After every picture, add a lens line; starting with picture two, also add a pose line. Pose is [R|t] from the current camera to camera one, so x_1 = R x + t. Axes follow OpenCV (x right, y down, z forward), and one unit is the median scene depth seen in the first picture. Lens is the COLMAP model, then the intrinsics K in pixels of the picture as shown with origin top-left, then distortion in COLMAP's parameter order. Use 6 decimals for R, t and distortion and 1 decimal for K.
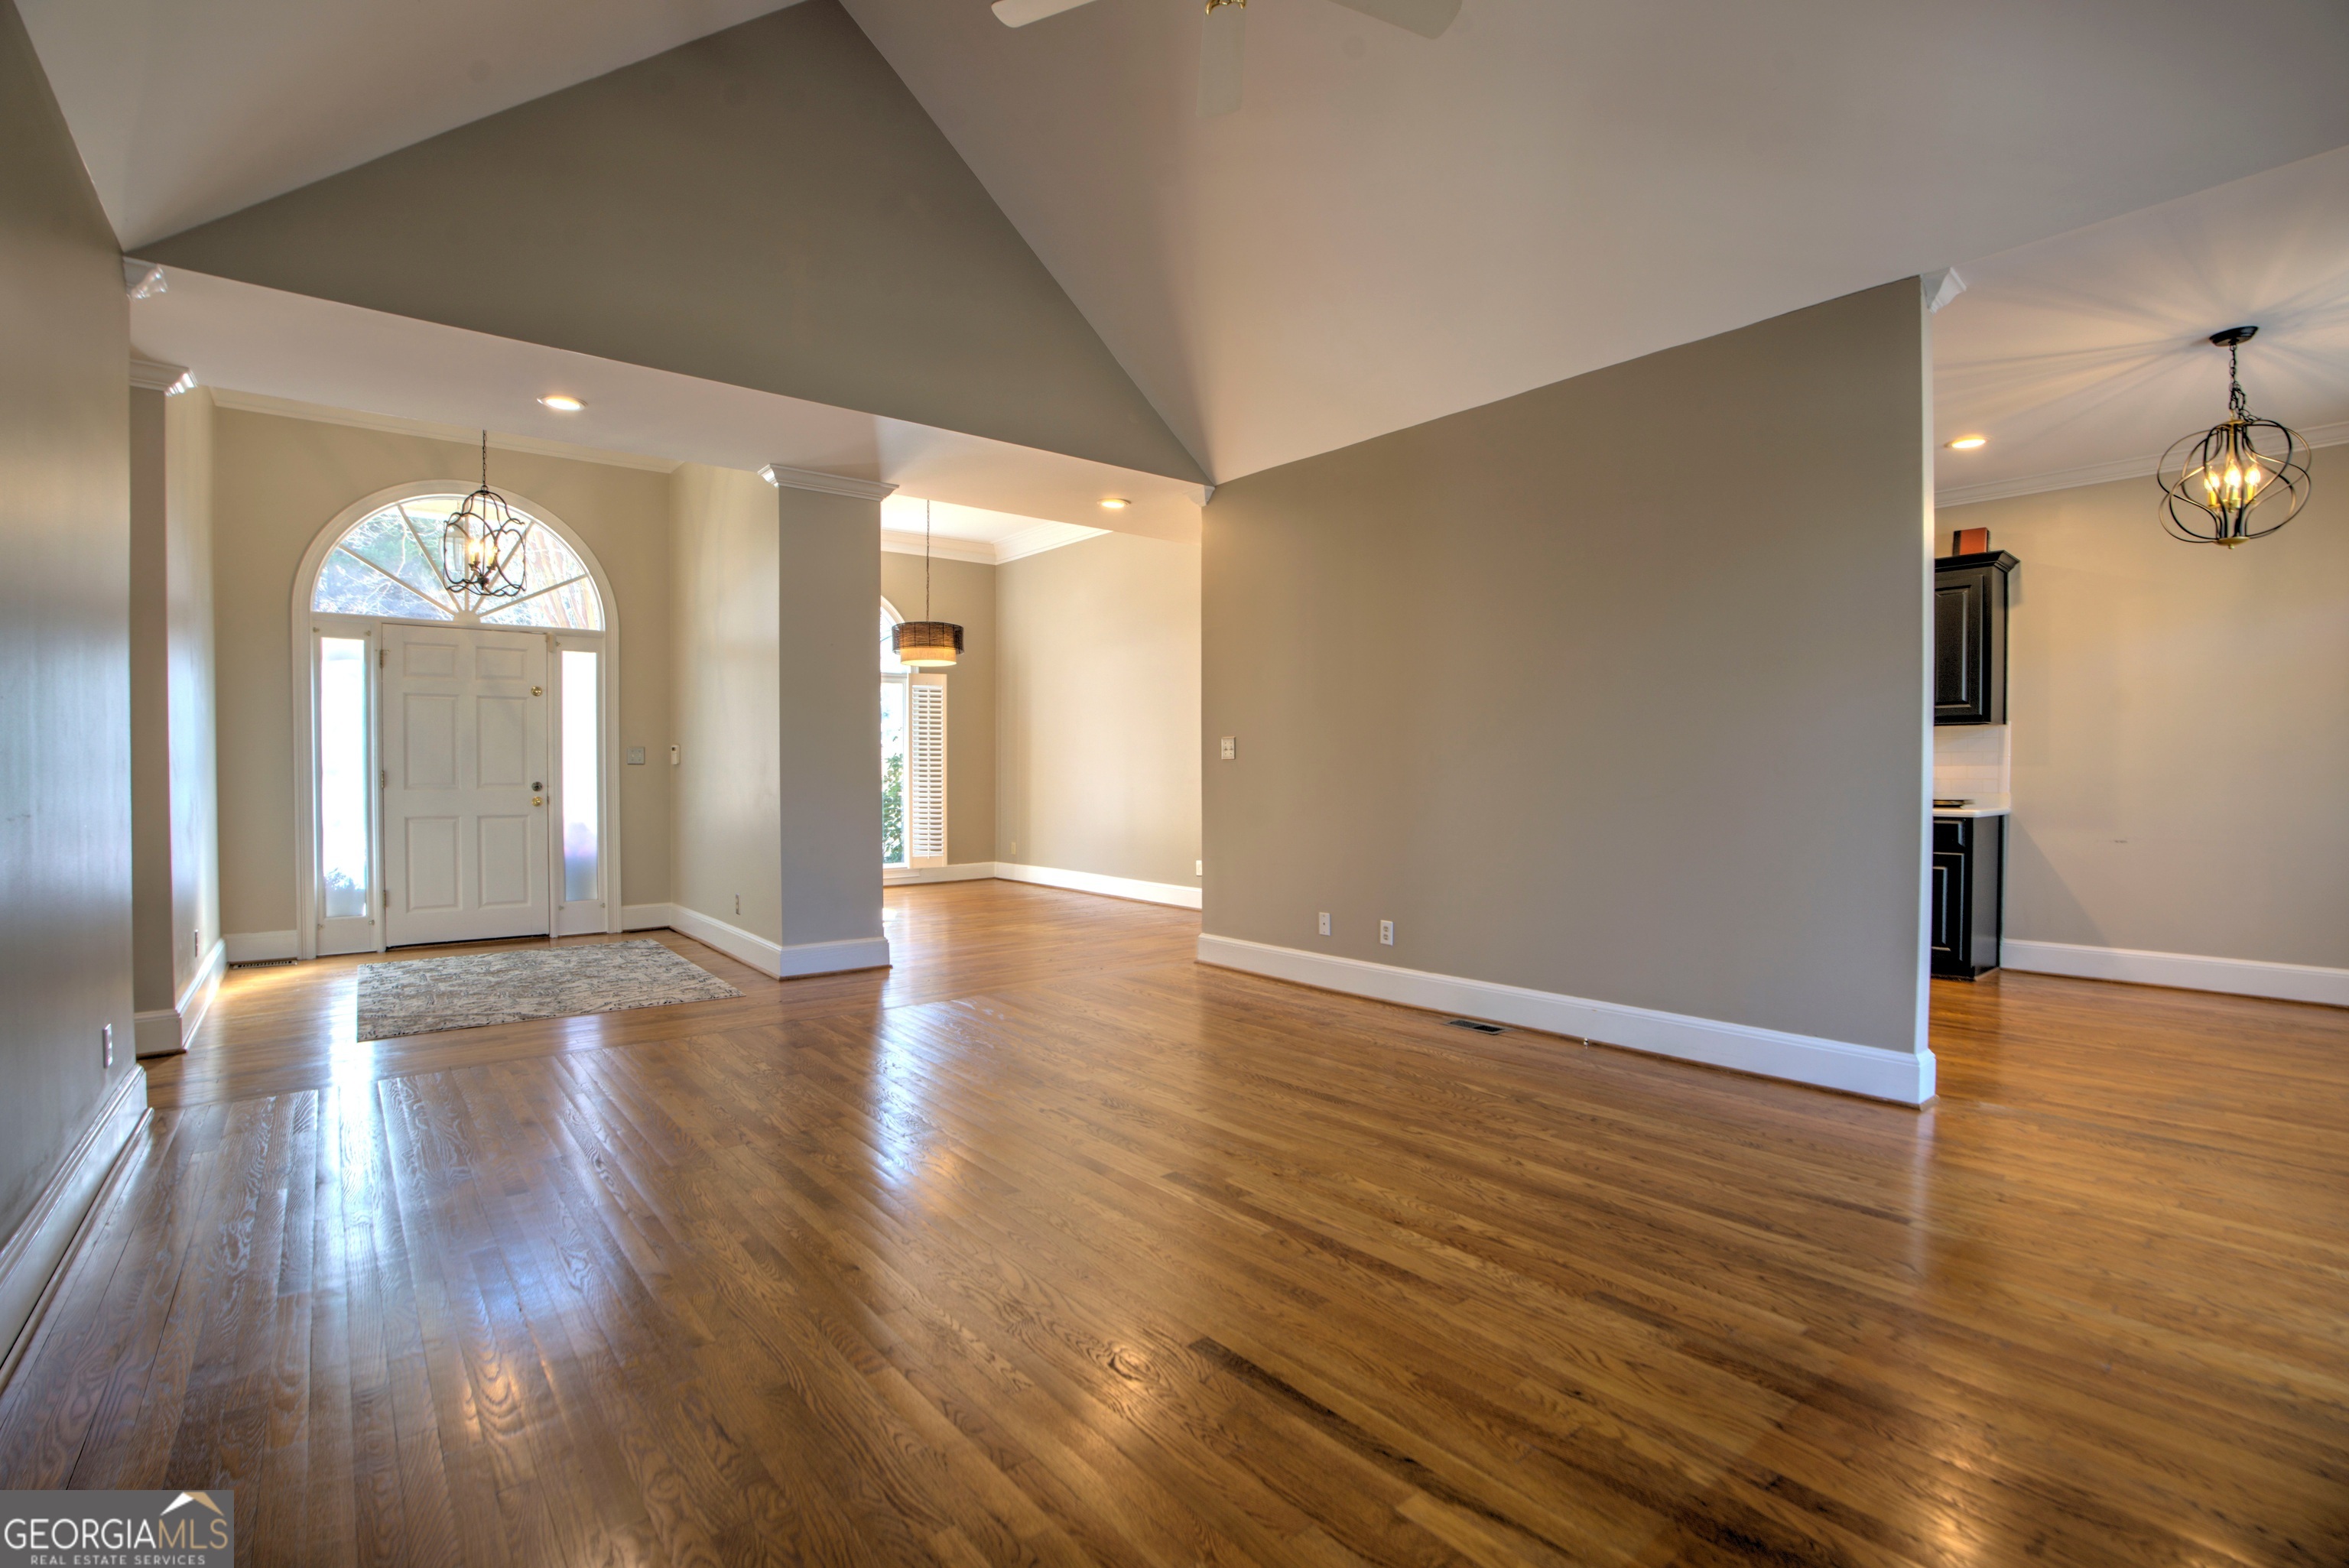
lens RADIAL K [[1072.1, 0, 1168.2], [0, 1072.1, 789.7], [0, 0, 1]] dist [-0.063131, 0.020962]
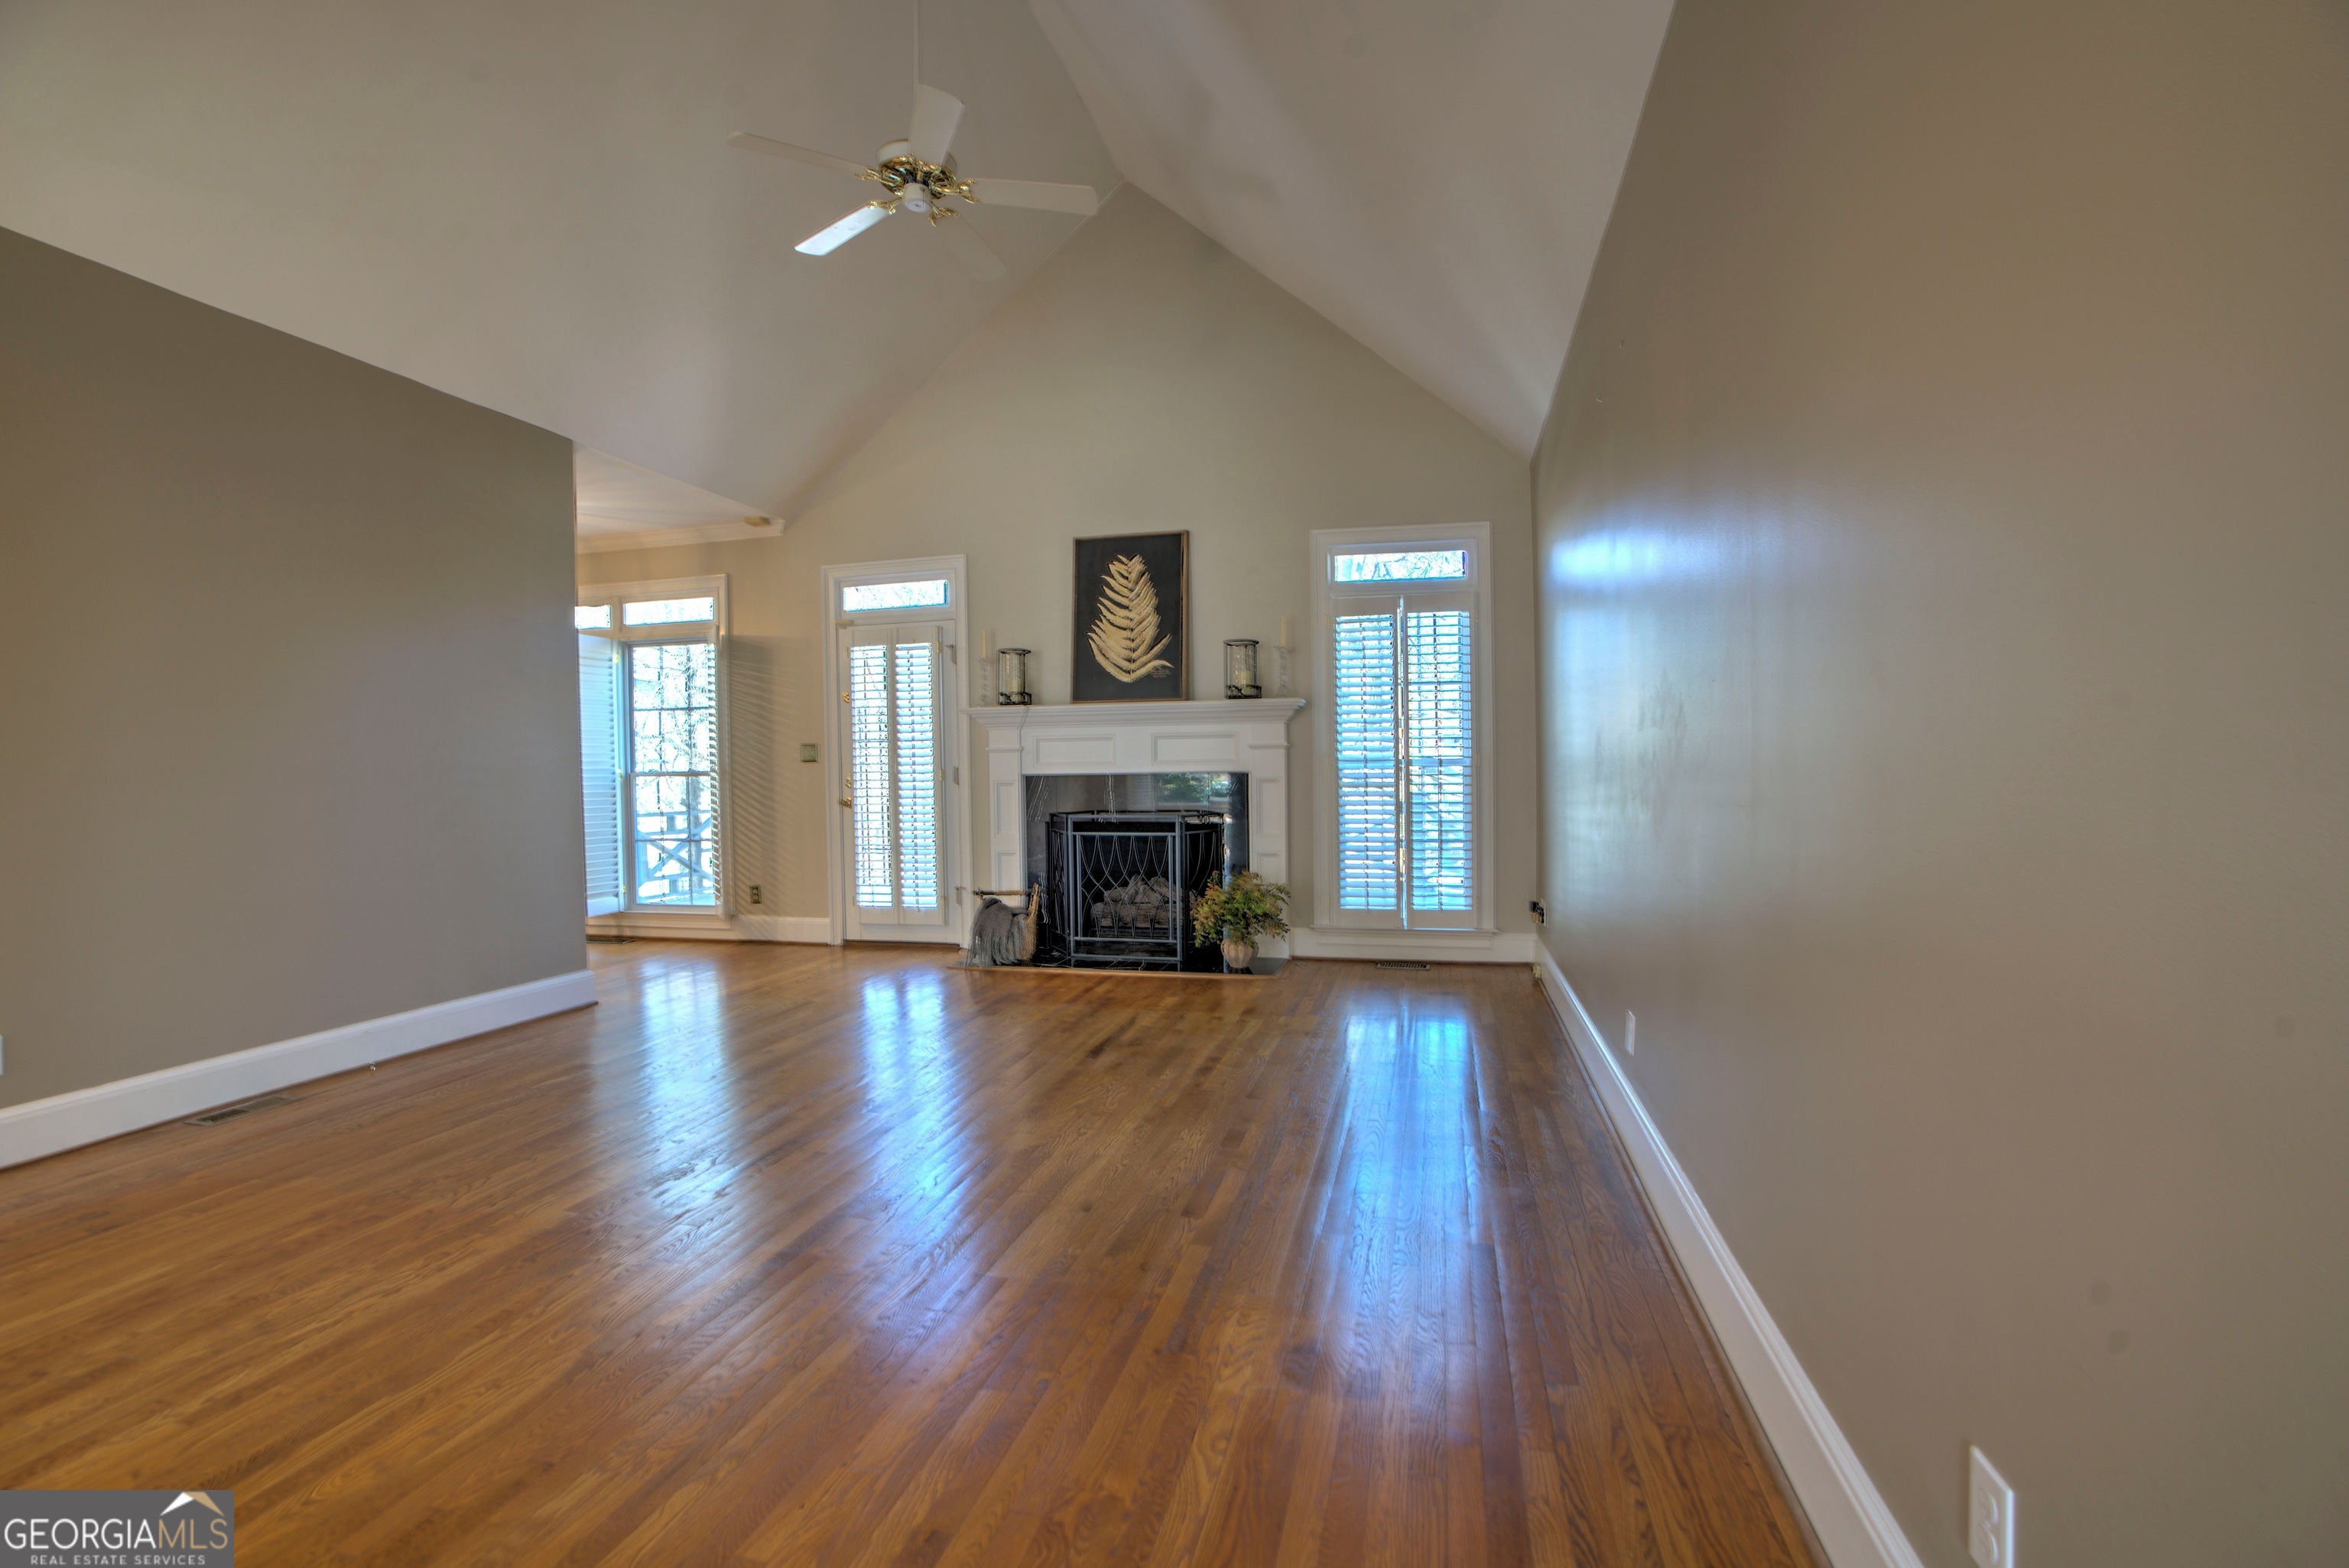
lens RADIAL K [[1055.7, 0, 1176.6], [0, 1055.7, 790.3], [0, 0, 1]] dist [-0.064555, 0.023159]
pose [[-0.613982, -0.002481, 0.789316, -0.632983], [0.026817, 0.999352, 0.024001, -0.009893], [-0.788865, 0.035903, -0.613517, 0.802273]]
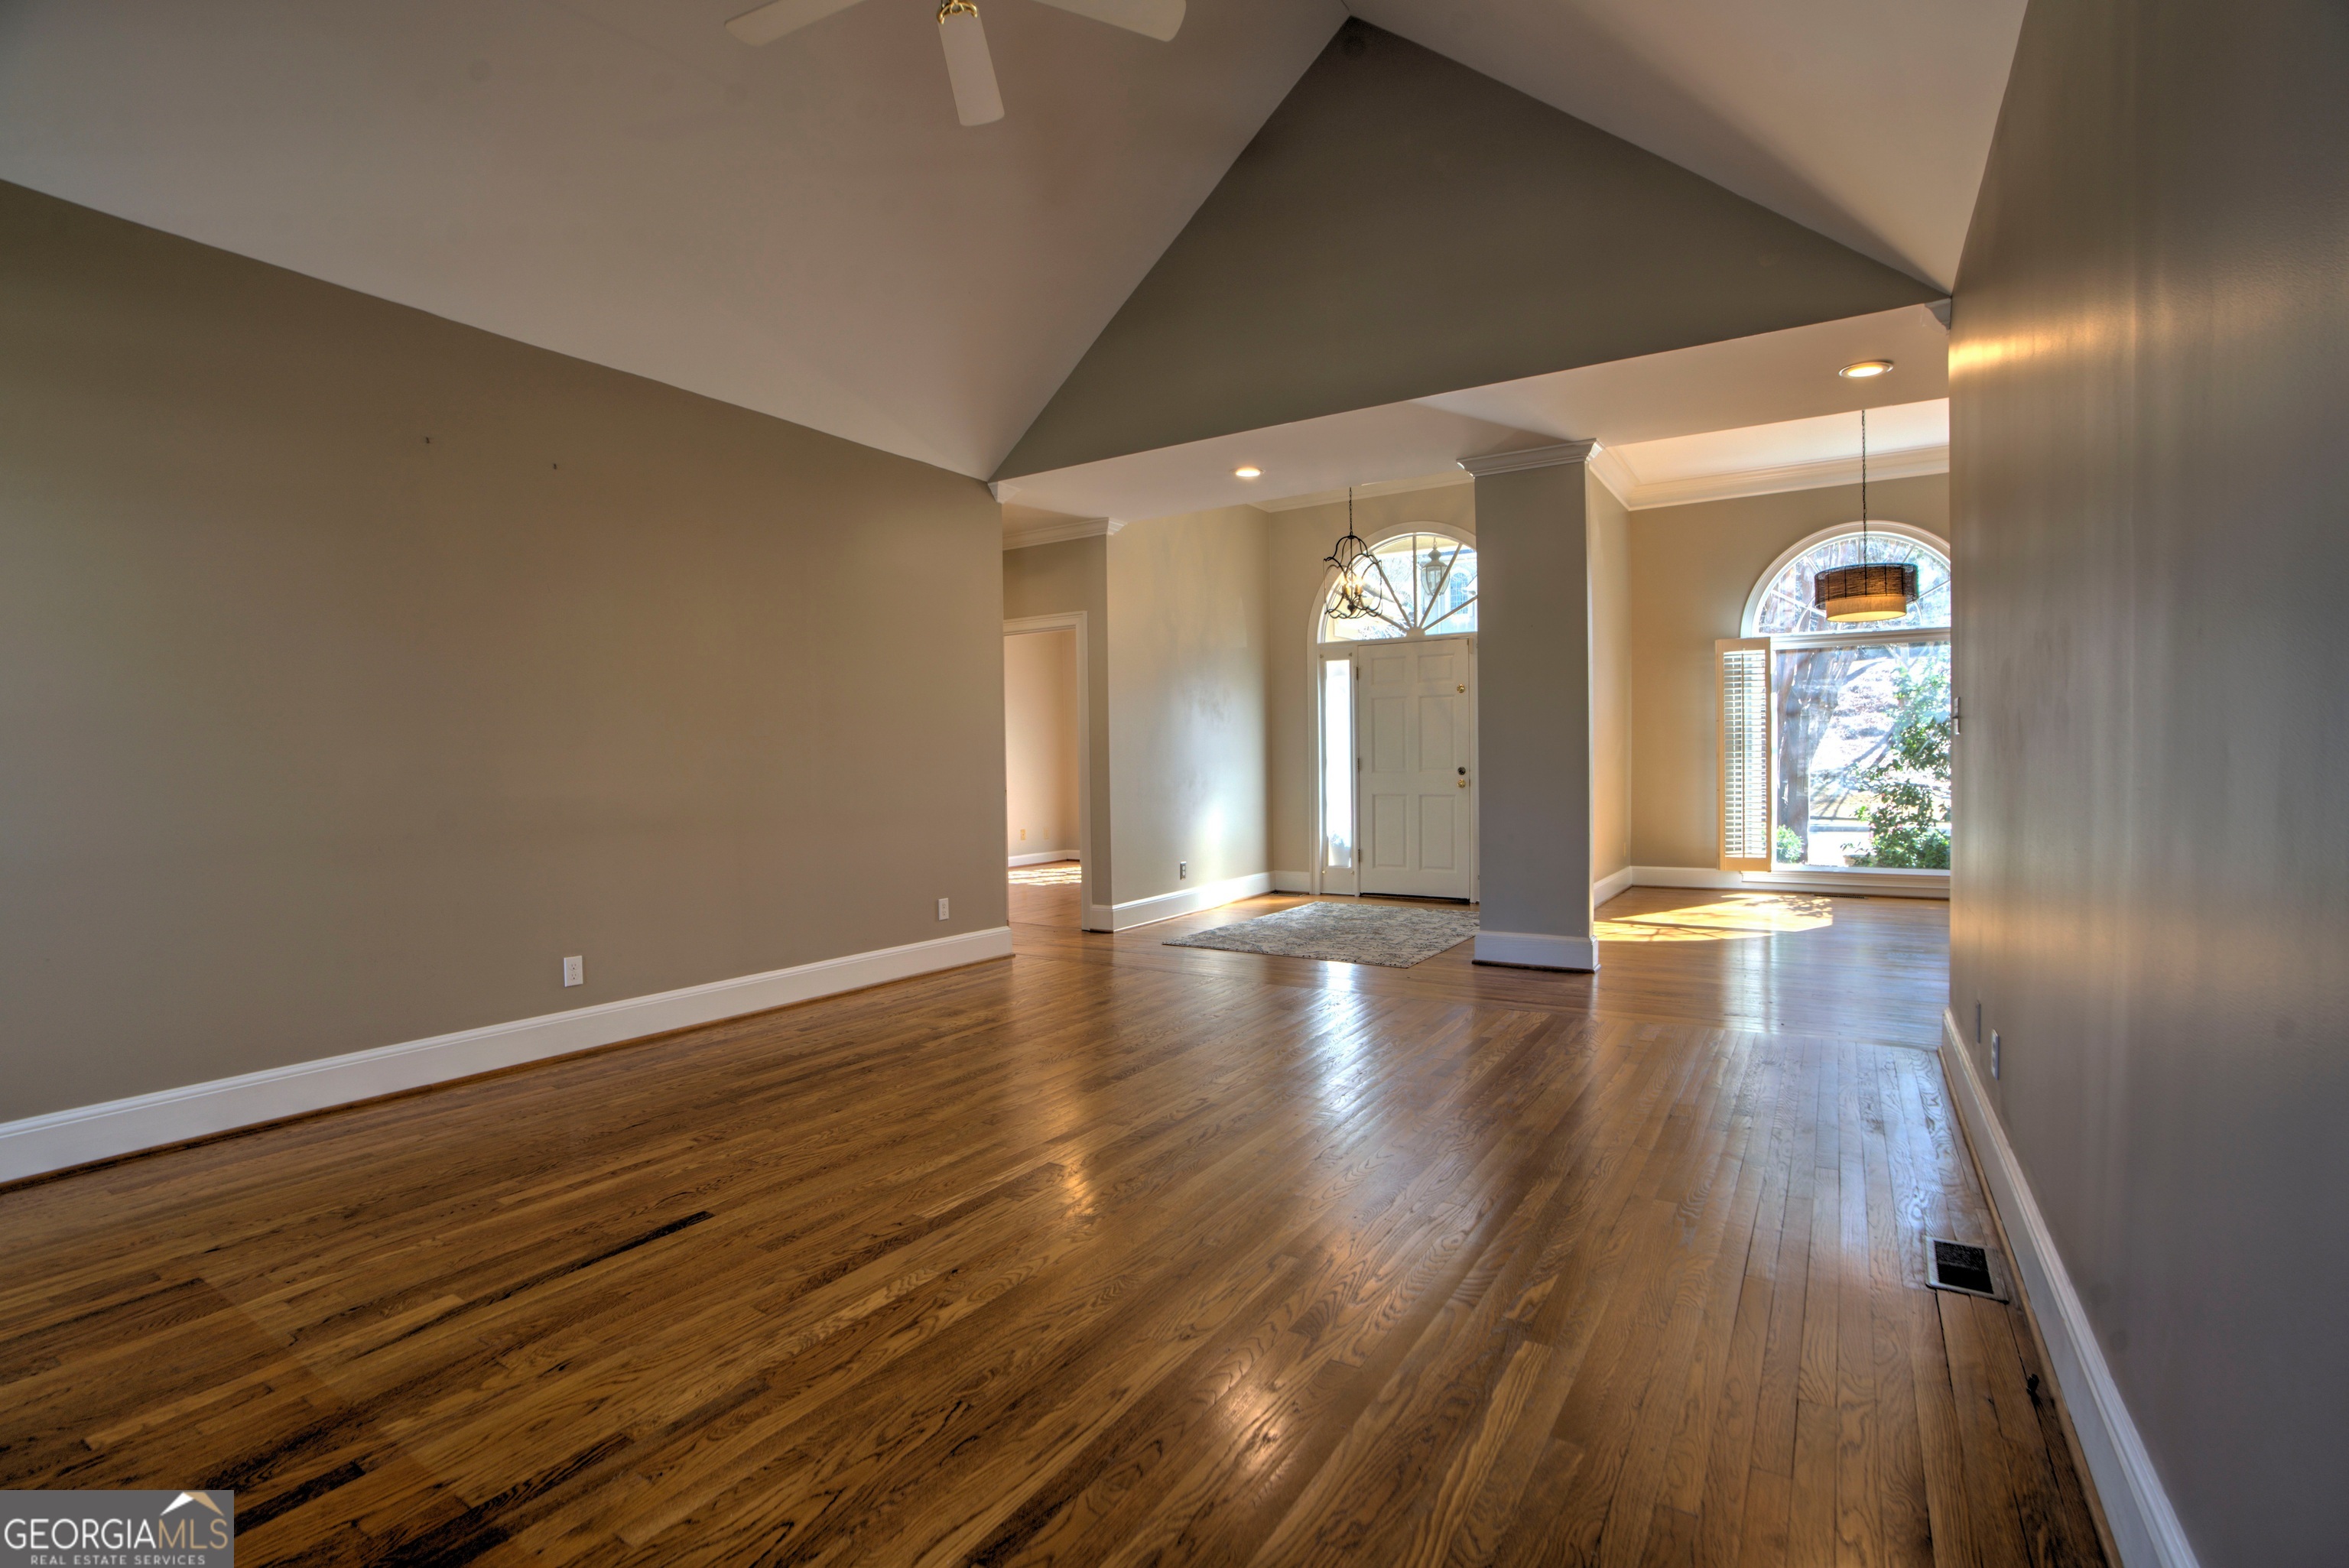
lens RADIAL K [[1055.7, 0, 1176.6], [0, 1055.7, 790.3], [0, 0, 1]] dist [-0.064555, 0.023159]
pose [[0.324382, 0.023323, -0.945639, 0.544126], [-0.002974, 0.999716, 0.023636, -0.011152], [0.945921, -0.004855, 0.324359, 0.439570]]
